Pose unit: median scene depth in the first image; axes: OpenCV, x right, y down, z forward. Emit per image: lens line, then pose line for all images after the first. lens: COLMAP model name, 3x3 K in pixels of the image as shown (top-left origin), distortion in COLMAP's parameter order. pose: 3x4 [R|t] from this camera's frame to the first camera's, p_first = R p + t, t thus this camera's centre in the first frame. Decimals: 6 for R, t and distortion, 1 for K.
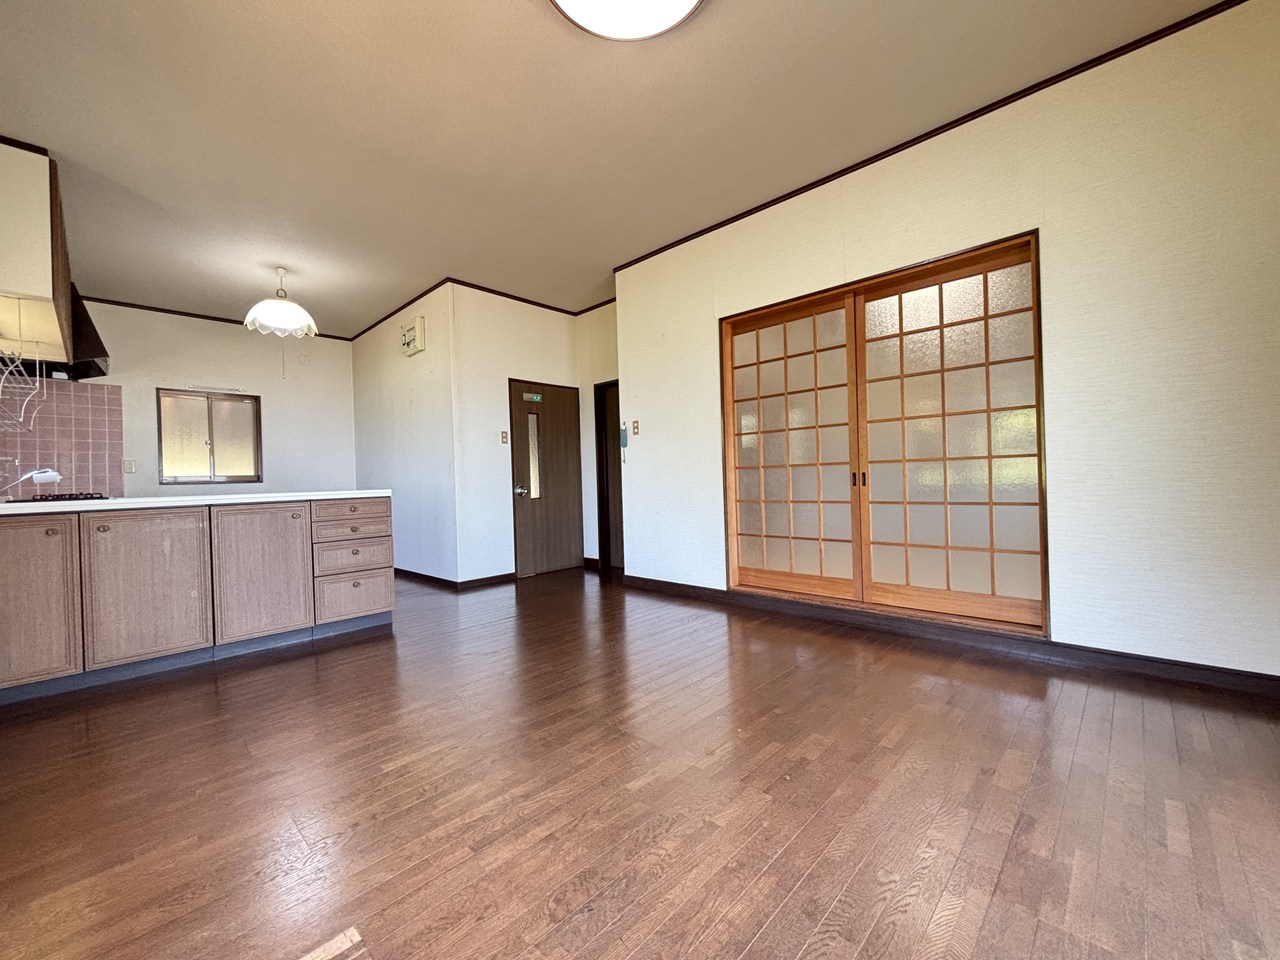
lens RADIAL K [[521.8, 0, 641.7], [0, 521.8, 478.6], [0, 0, 1]] dist [0.015724, -0.000642]
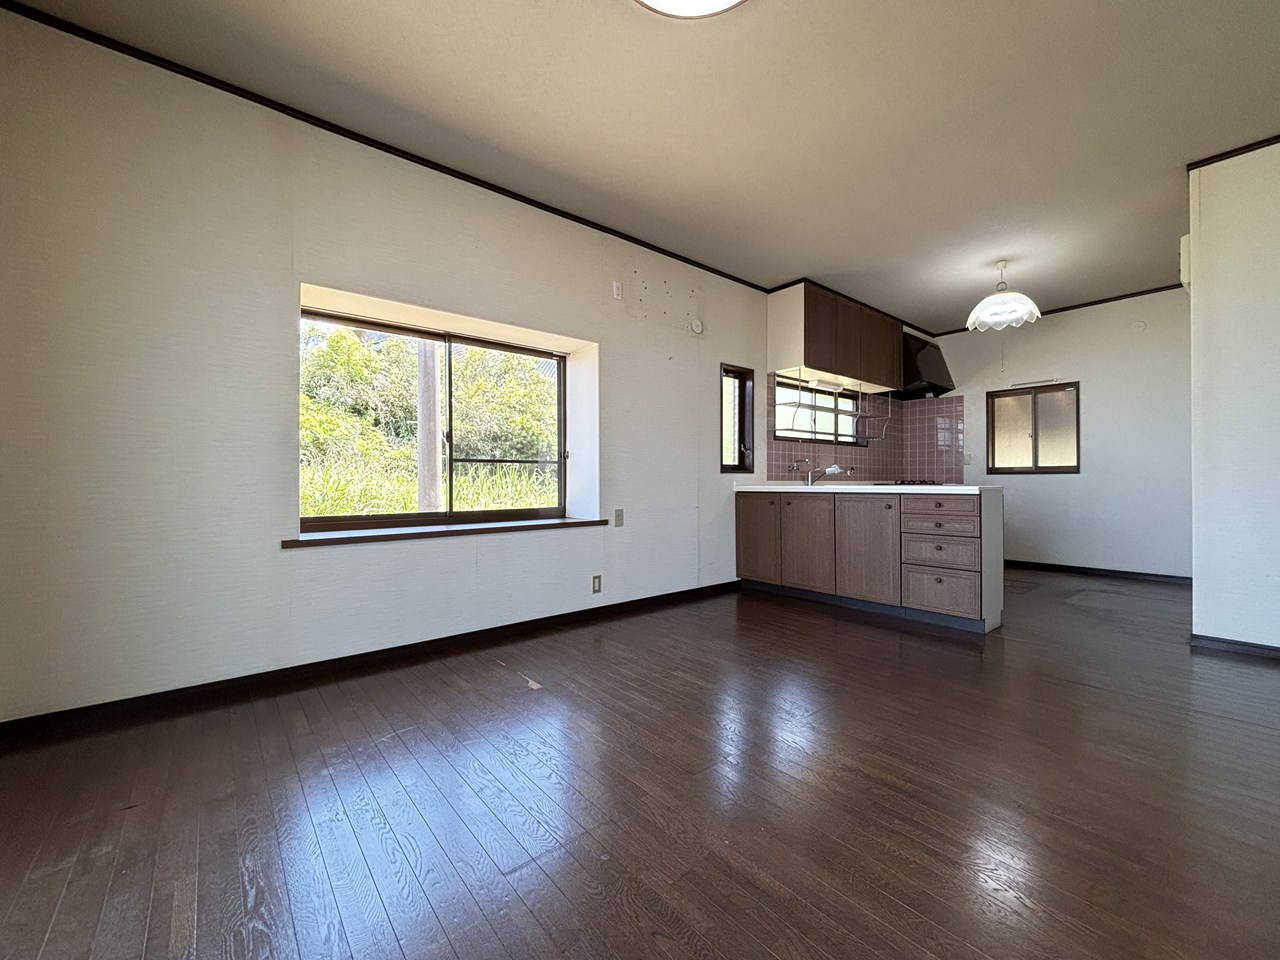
lens RADIAL K [[521.8, 0, 638.5], [0, 521.8, 478.4], [0, 0, 1]] dist [0.015724, -0.000642]
pose [[-0.114001, 0.026149, -0.993136, 0.506129], [0.007185, 0.999649, 0.025496, -0.021743], [0.993455, -0.004229, -0.114149, 0.541023]]
